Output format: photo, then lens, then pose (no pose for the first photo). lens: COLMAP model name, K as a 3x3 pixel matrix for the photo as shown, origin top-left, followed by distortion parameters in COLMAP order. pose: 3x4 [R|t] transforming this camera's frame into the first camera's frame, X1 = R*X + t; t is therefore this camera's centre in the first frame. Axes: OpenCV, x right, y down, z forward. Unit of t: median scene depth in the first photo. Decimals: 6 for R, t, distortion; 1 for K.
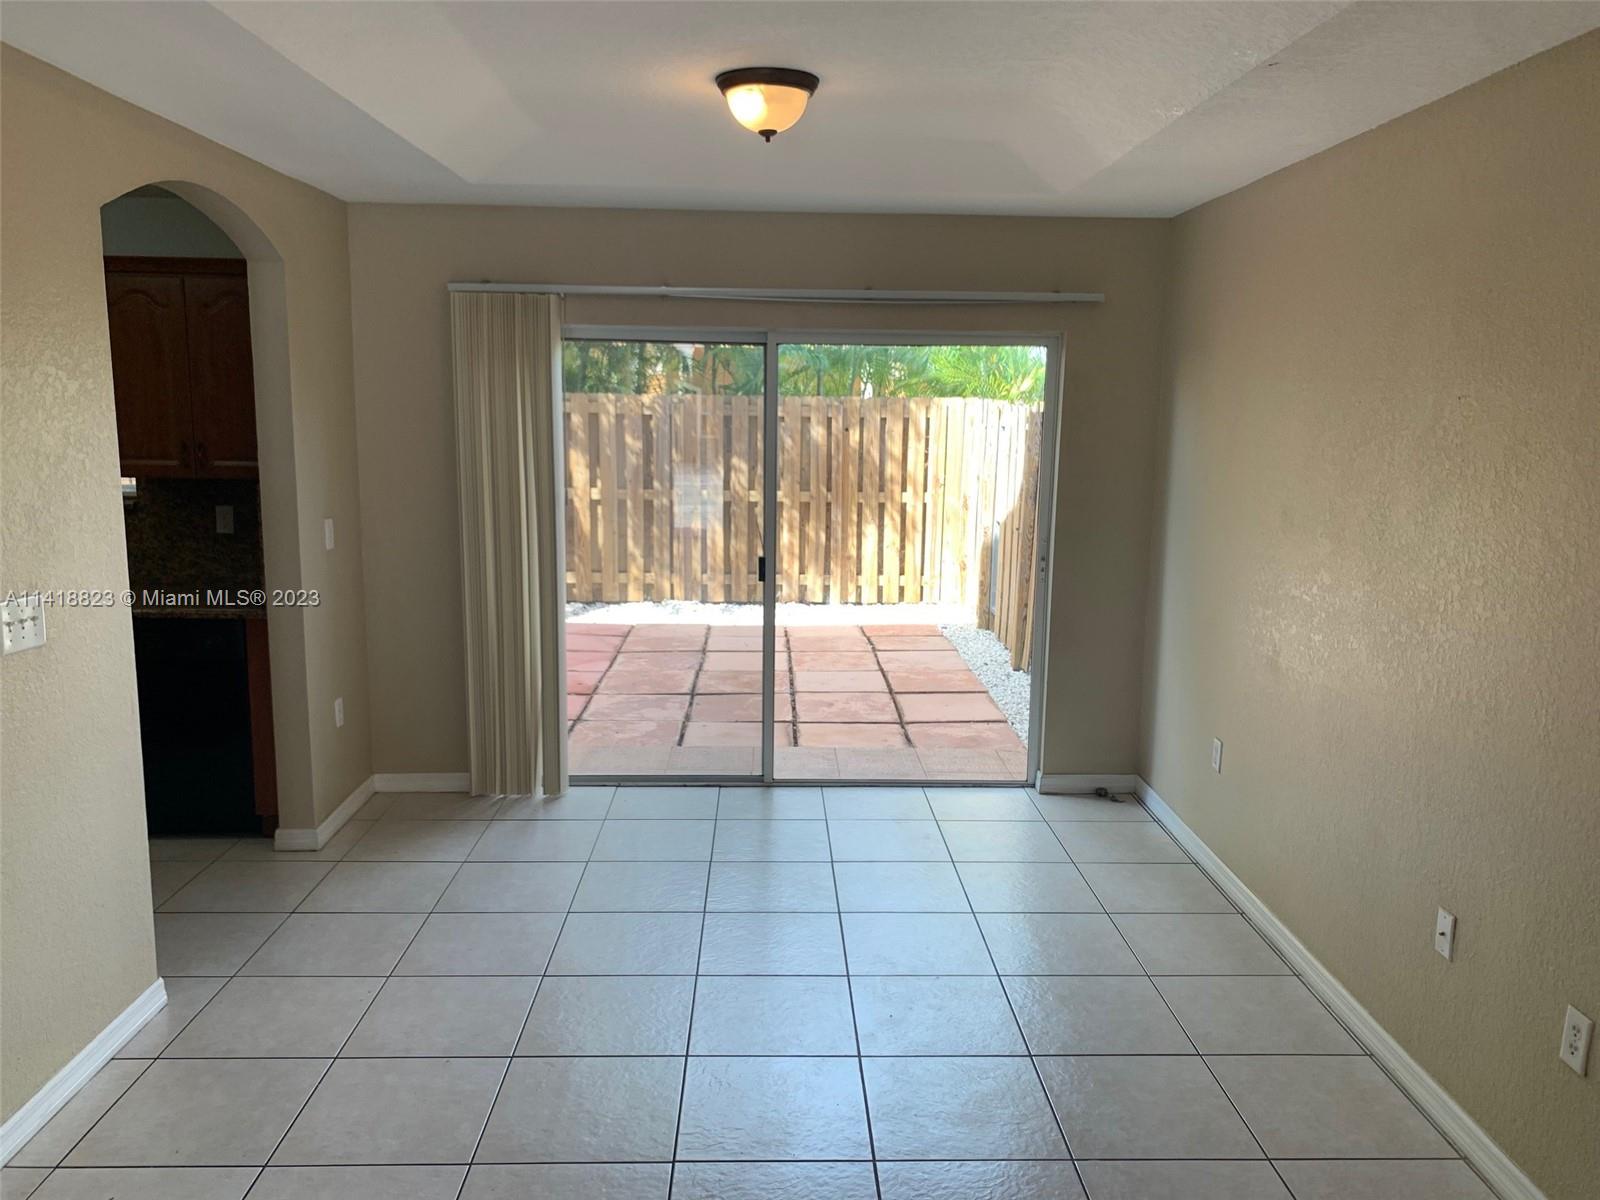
lens RADIAL K [[1225.2, 0, 797.6], [0, 1225.2, 594.5], [0, 0, 1]] dist [0.101620, -0.148045]
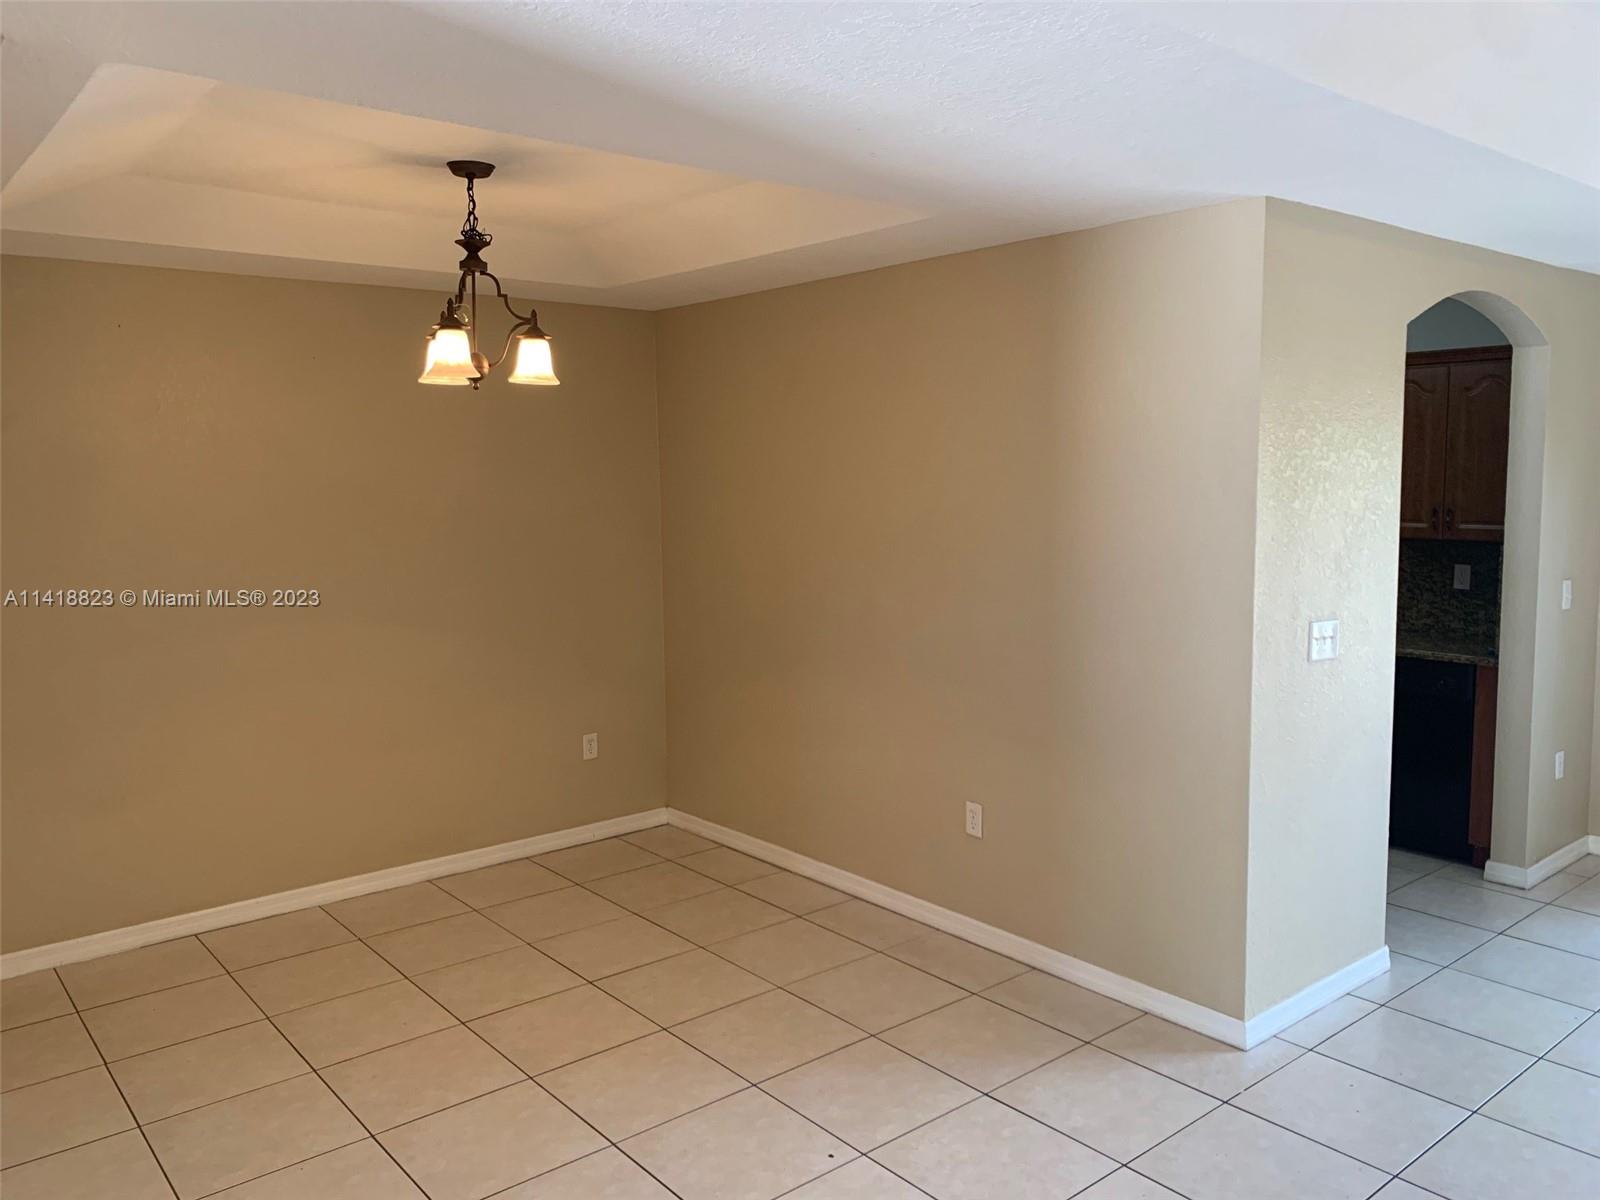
lens RADIAL K [[1217.9, 0, 799.6], [0, 1217.9, 587.8], [0, 0, 1]] dist [0.005360, 0.001923]
pose [[0.617303, 0.059738, -0.784454, 0.035603], [-0.104204, 0.994536, -0.006265, 0.020712], [0.779794, 0.085610, 0.620155, -0.160111]]
